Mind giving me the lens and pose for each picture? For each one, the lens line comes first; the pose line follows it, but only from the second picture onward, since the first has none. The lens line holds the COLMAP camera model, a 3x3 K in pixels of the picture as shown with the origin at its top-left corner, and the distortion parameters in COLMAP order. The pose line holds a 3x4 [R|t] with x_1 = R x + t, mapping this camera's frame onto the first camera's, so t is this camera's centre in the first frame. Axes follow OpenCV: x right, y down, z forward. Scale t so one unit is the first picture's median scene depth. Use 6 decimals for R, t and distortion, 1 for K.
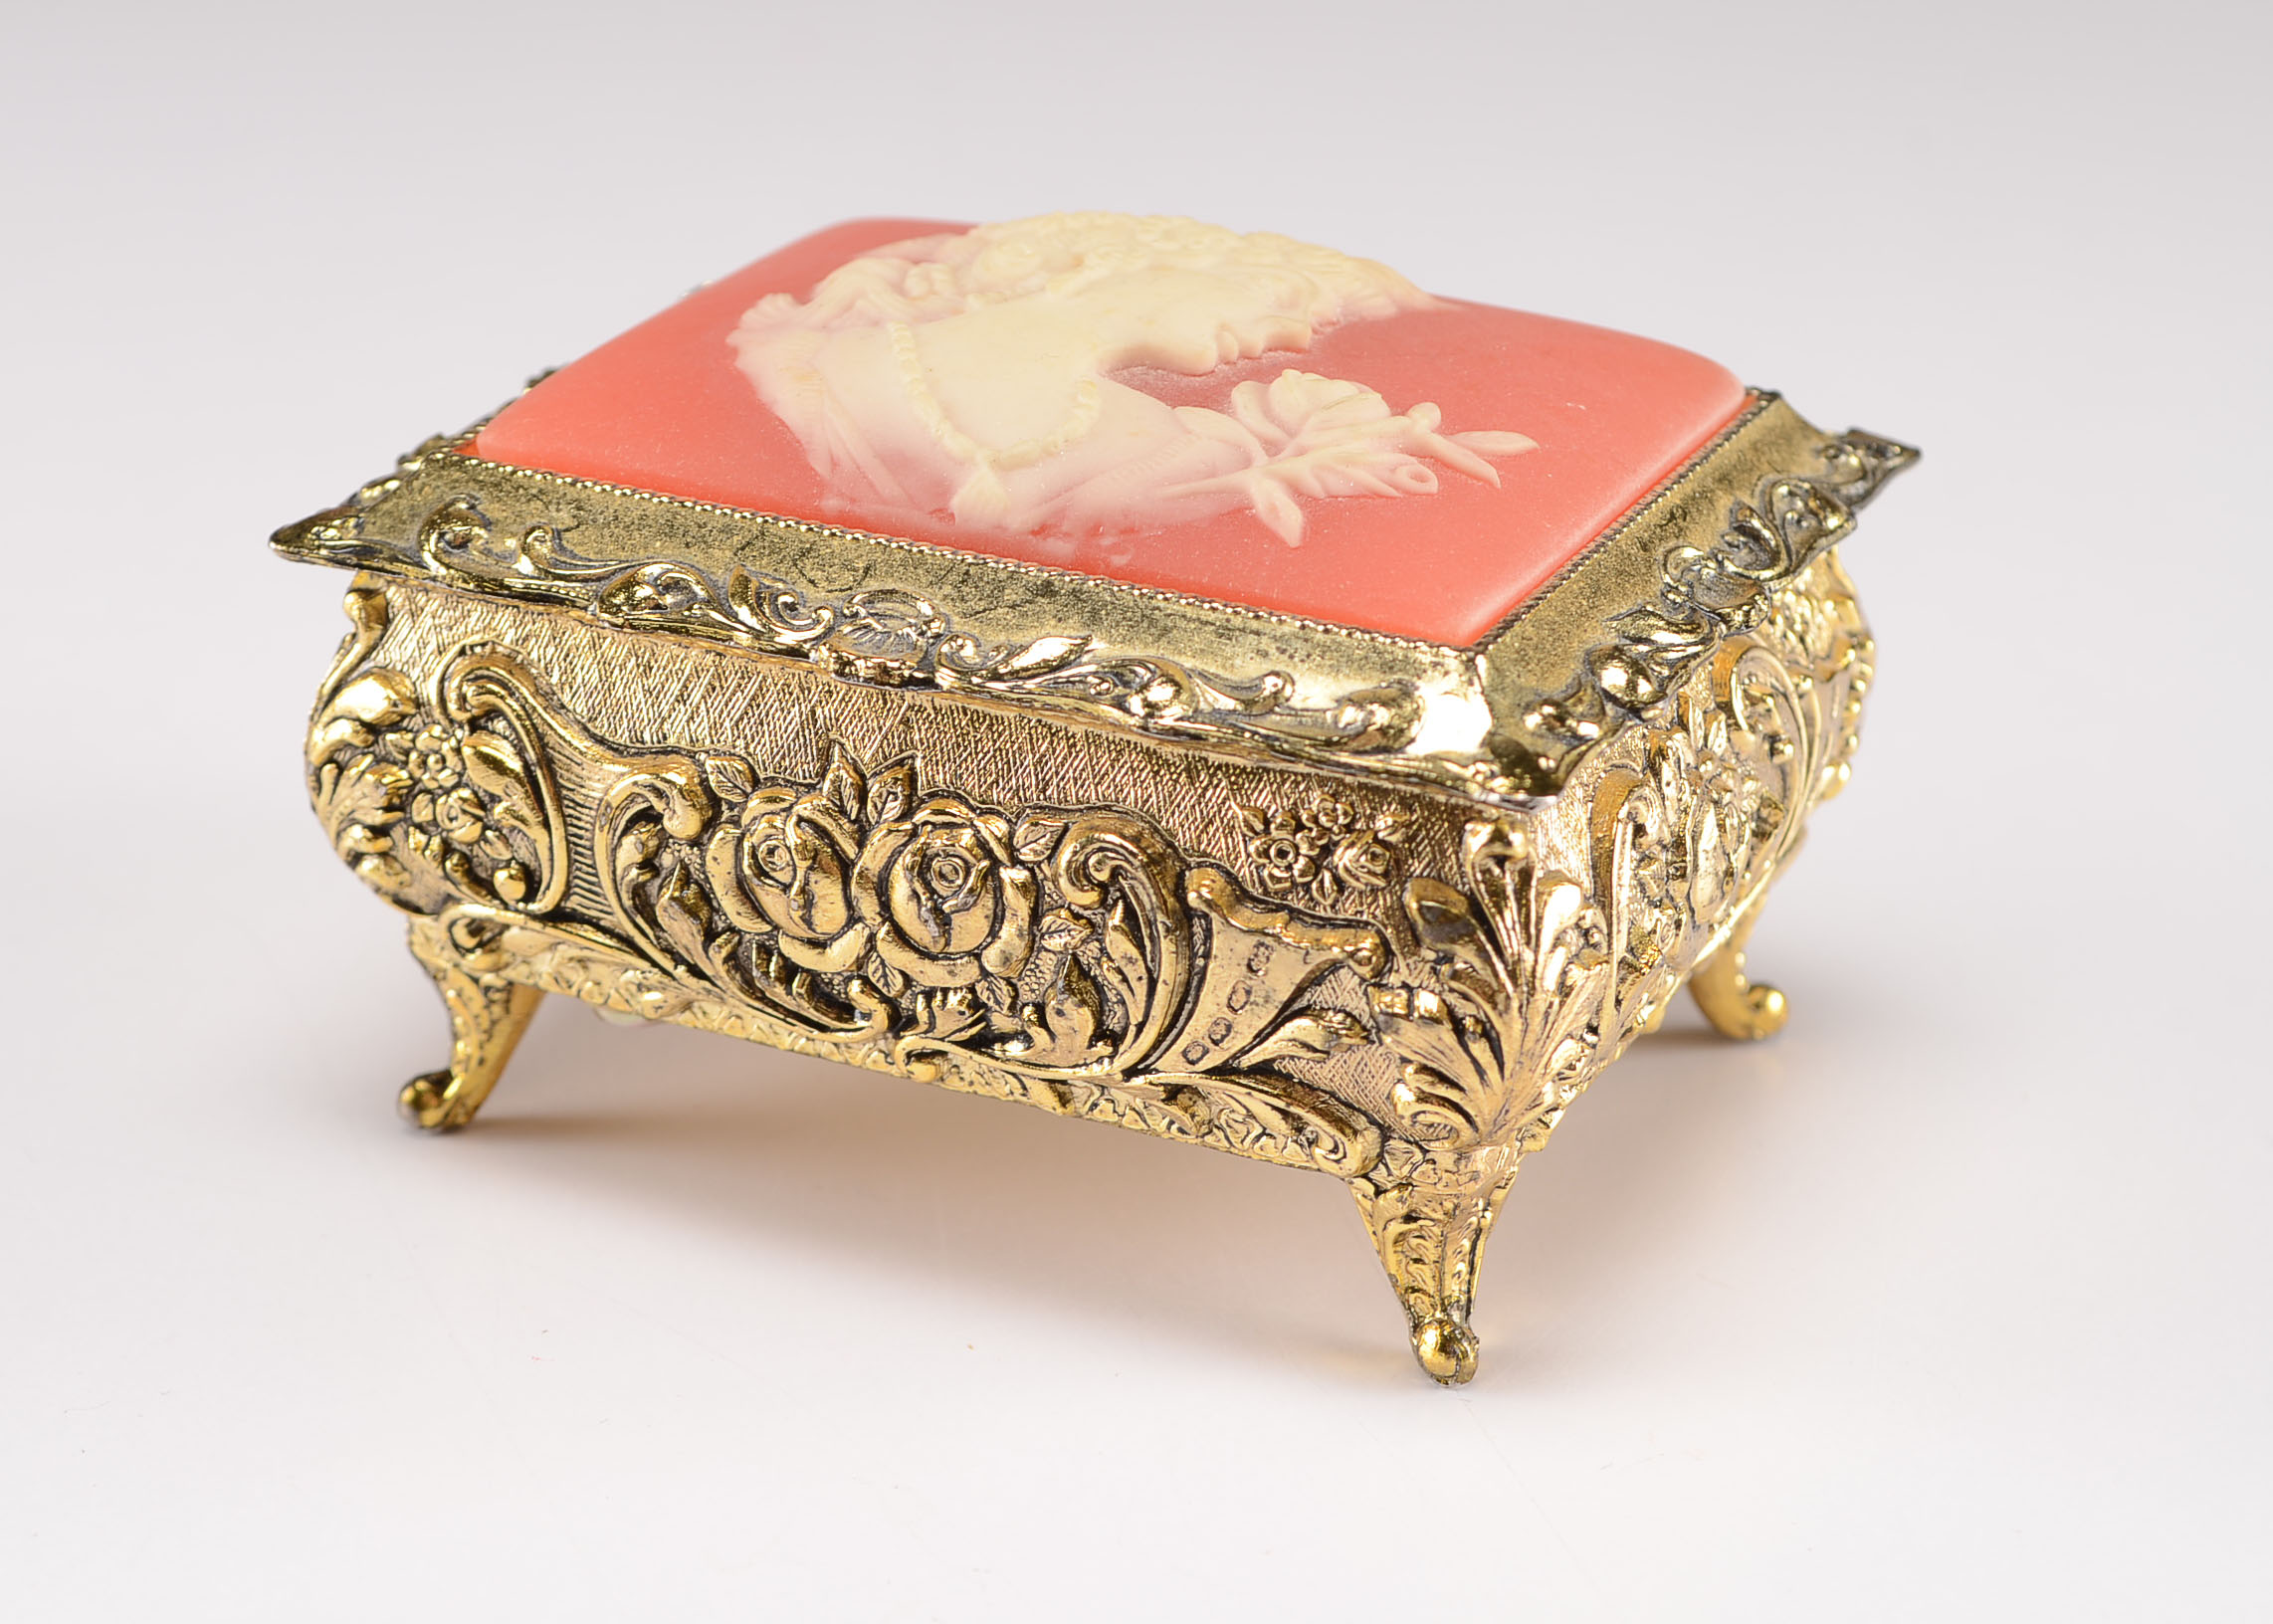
lens RADIAL K [[5644.8, 0, 1136.8], [0, 5644.8, 811.1], [0, 0, 1]] dist [-0.086969, 0.000000]
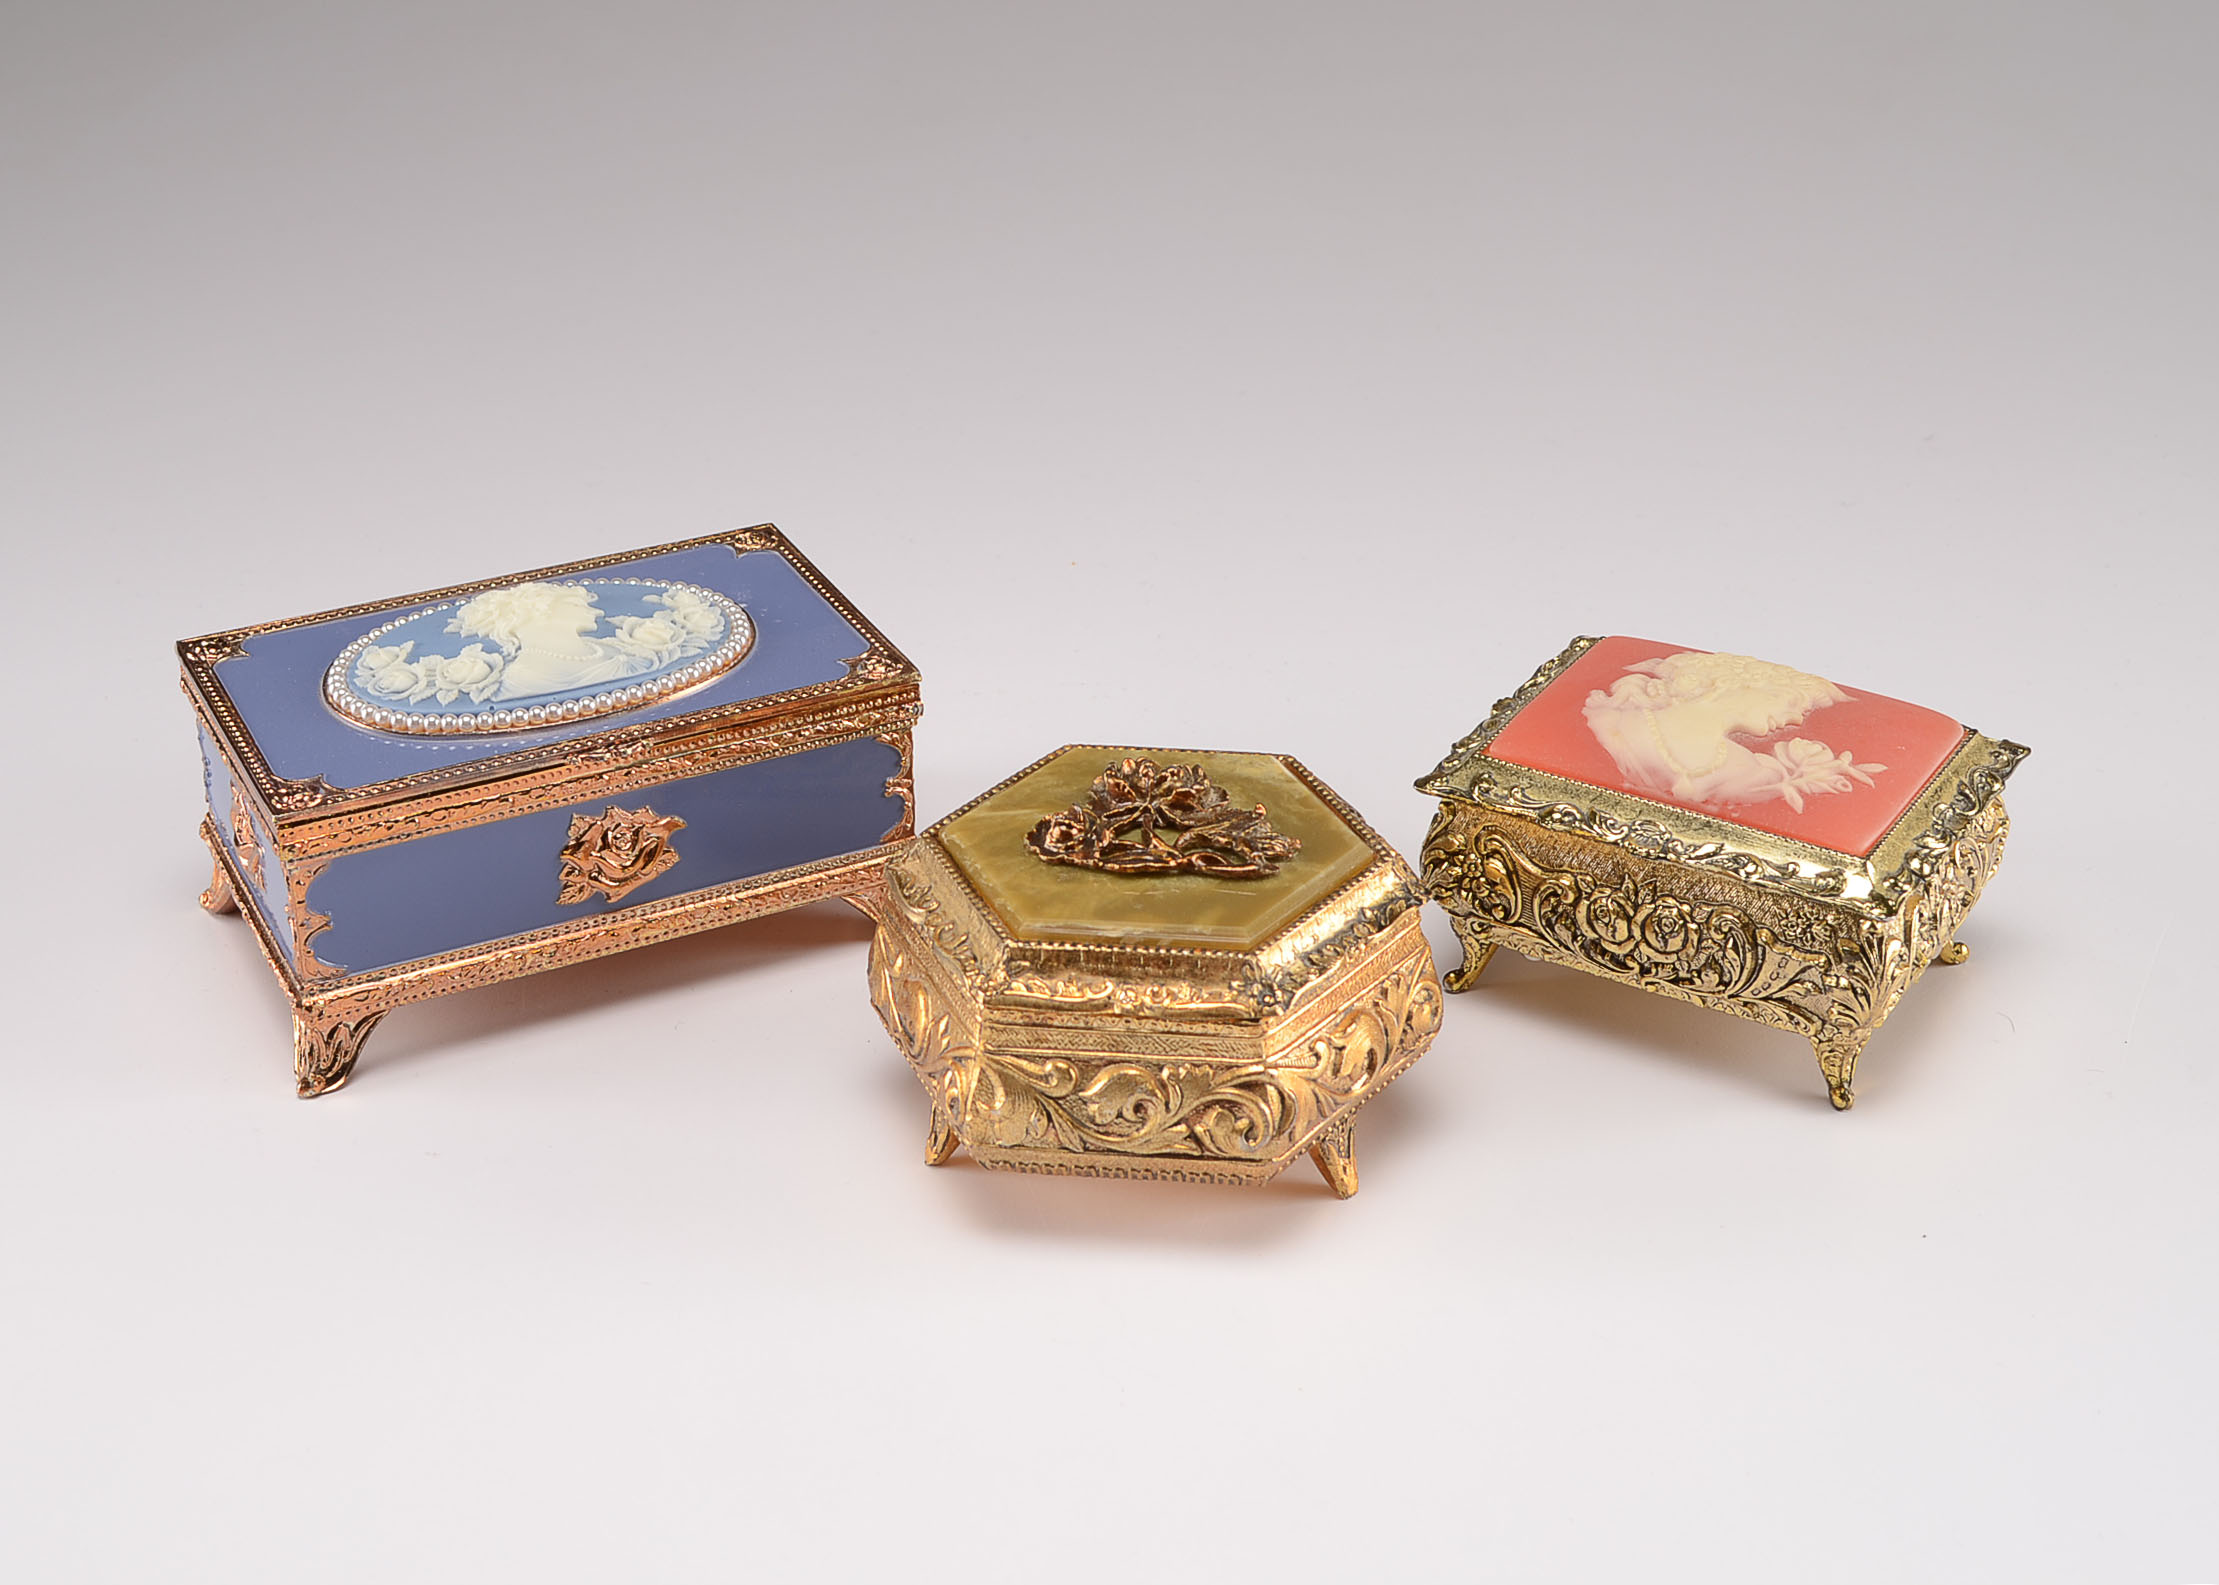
lens RADIAL K [[3404.8, 0, 1104.3], [0, 3404.8, 794.7], [0, 0, 1]] dist [-0.047920, 0.000000]
pose [[0.992158, 0.028488, -0.121698, -0.105071], [-0.019219, 0.996871, 0.076671, -0.172480], [0.123501, -0.073730, 0.989602, -0.674679]]
